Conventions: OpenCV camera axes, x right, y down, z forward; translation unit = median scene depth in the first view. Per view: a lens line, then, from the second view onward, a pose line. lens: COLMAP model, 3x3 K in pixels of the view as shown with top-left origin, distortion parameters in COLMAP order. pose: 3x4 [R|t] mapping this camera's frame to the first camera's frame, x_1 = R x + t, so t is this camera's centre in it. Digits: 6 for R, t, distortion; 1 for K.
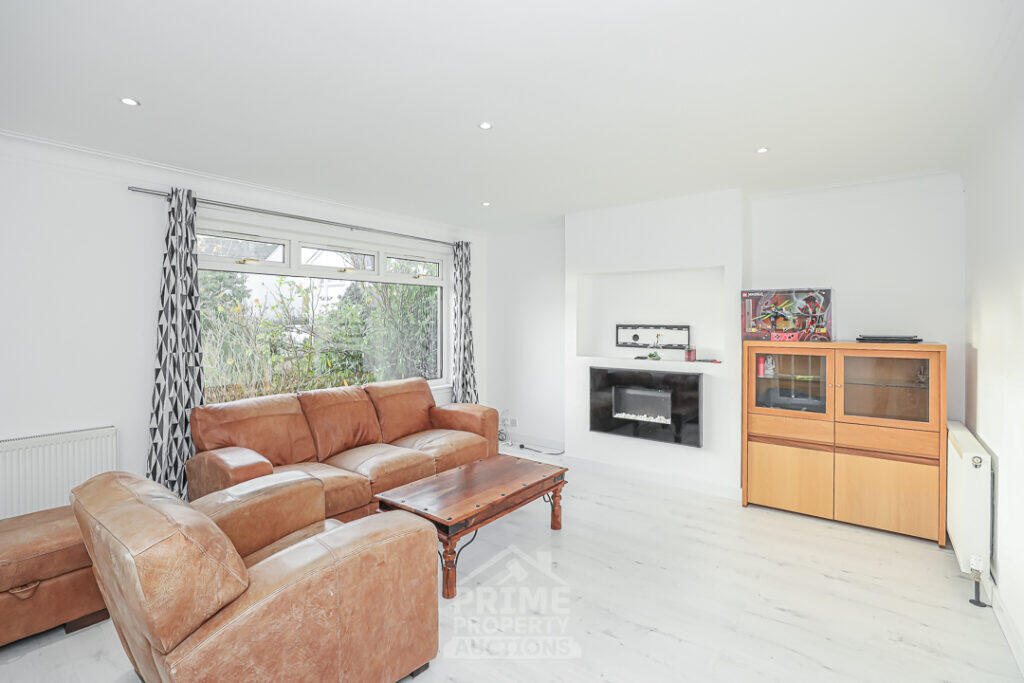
lens RADIAL K [[483.7, 0, 512.1], [0, 483.7, 322.4], [0, 0, 1]] dist [-0.001858, 0.000538]
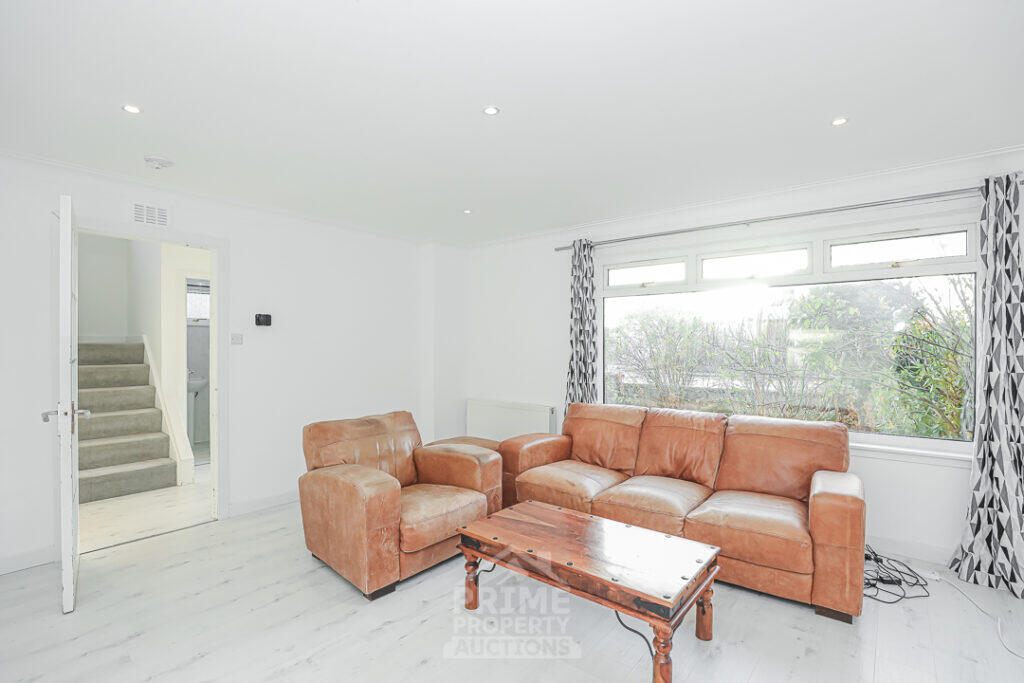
lens RADIAL K [[483.7, 0, 510.2], [0, 483.7, 342.6], [0, 0, 1]] dist [-0.001858, 0.000538]
pose [[-0.019264, 0.006600, -0.999793, 0.524946], [0.000403, 0.999978, 0.006593, 0.001022], [0.999814, -0.000275, -0.019266, 0.650633]]
